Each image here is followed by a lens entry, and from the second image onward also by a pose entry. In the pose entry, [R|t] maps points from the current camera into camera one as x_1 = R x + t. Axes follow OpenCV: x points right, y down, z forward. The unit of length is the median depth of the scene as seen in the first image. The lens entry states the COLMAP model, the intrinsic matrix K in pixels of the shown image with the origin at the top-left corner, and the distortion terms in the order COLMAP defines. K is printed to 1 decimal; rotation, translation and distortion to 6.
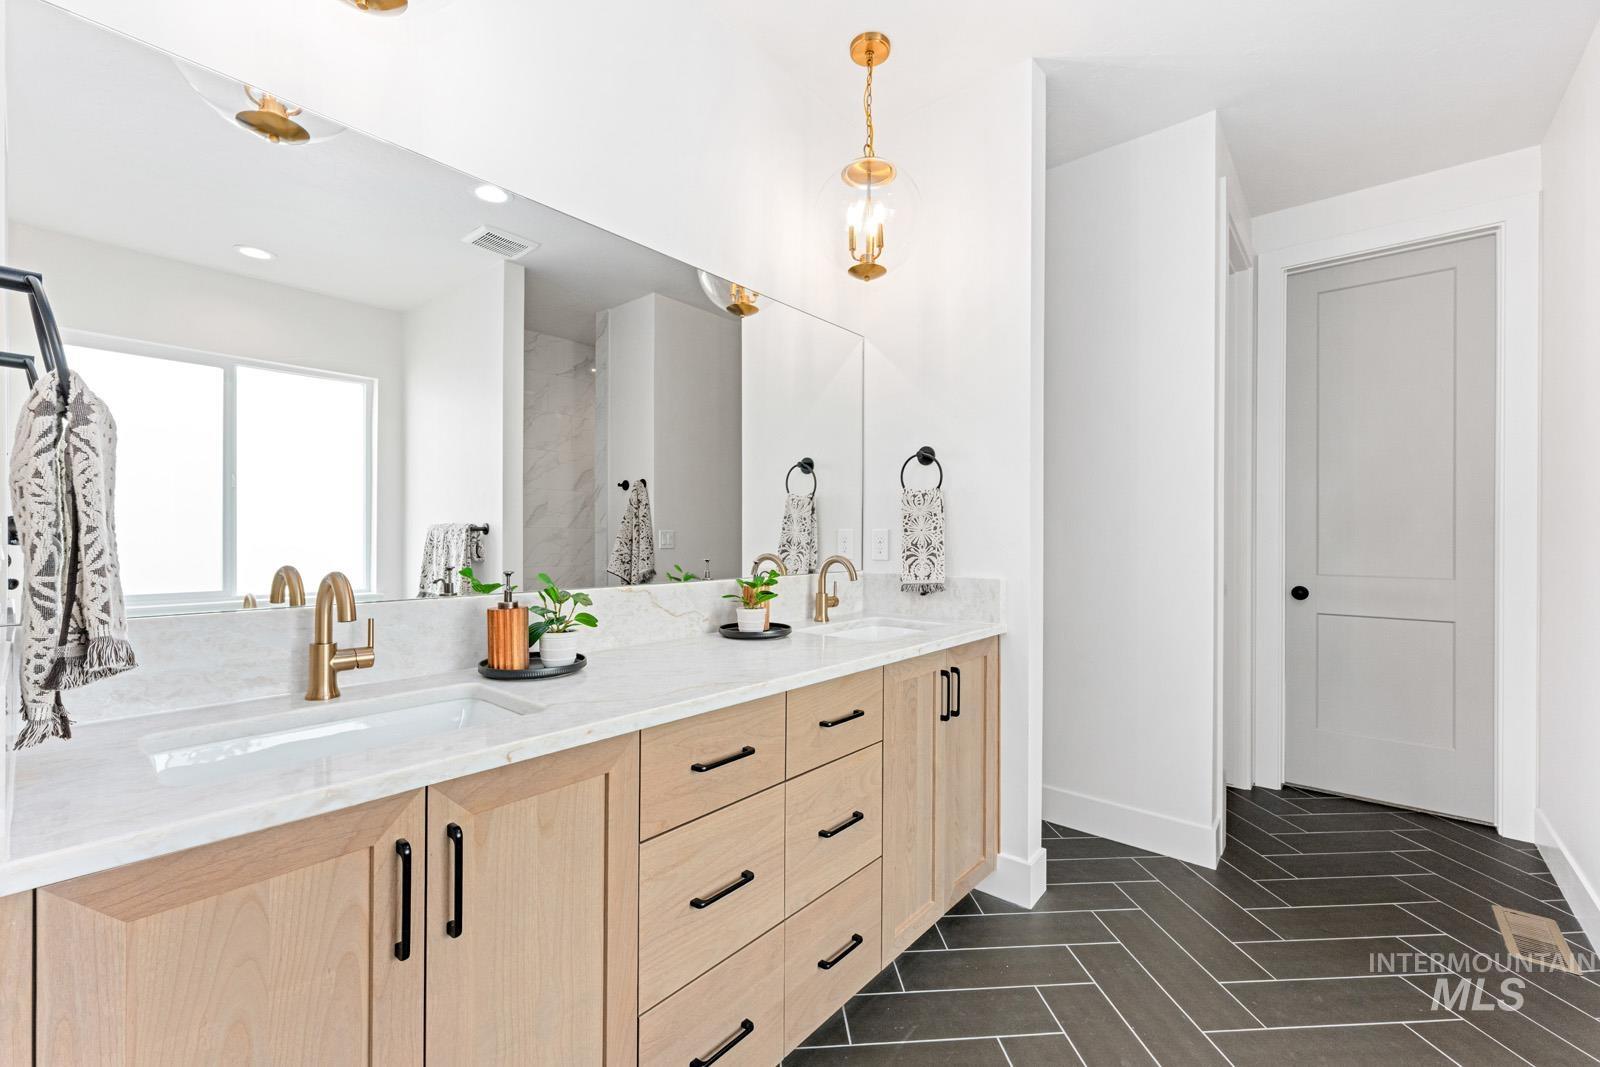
lens RADIAL K [[655.1, 0, 800.2], [0, 655.1, 528.5], [0, 0, 1]] dist [-0.000300, -0.000006]
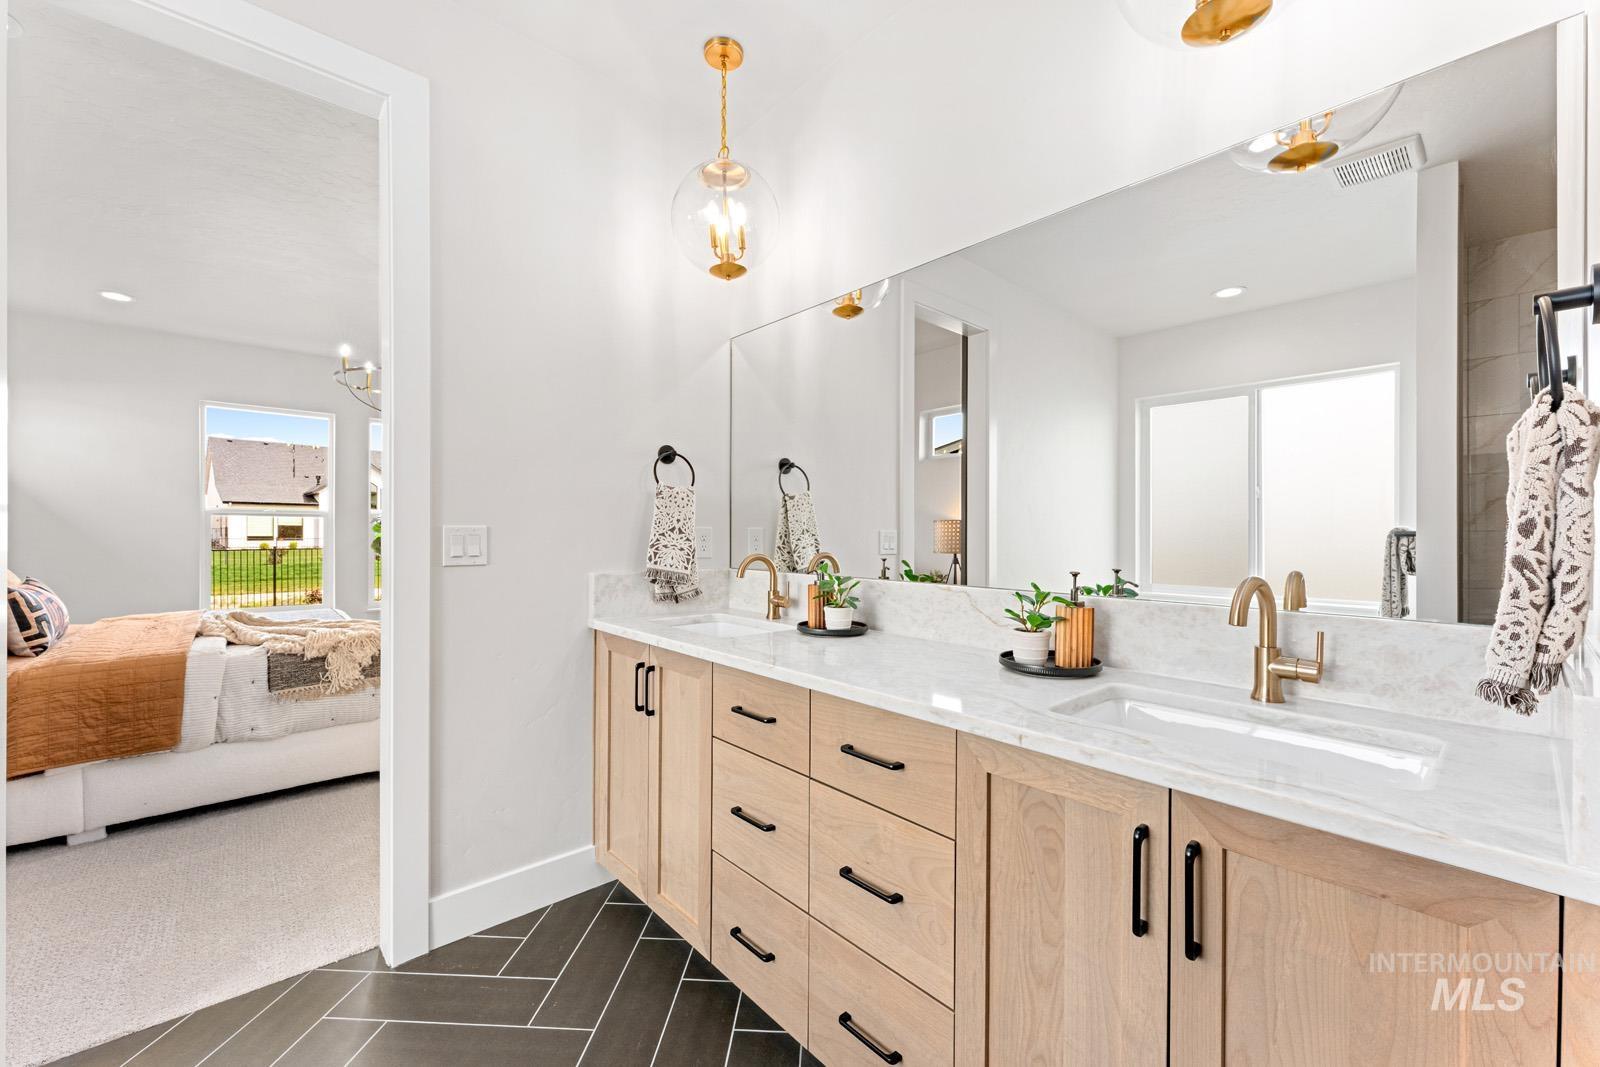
lens RADIAL K [[638.2, 0, 804.2], [0, 638.2, 535.5], [0, 0, 1]] dist [-0.000099, -0.000173]
pose [[-0.131775, -0.005316, -0.991265, 0.742584], [-0.000074, 0.999986, -0.005353, 0.012856], [0.991280, -0.000632, -0.131774, 0.869090]]
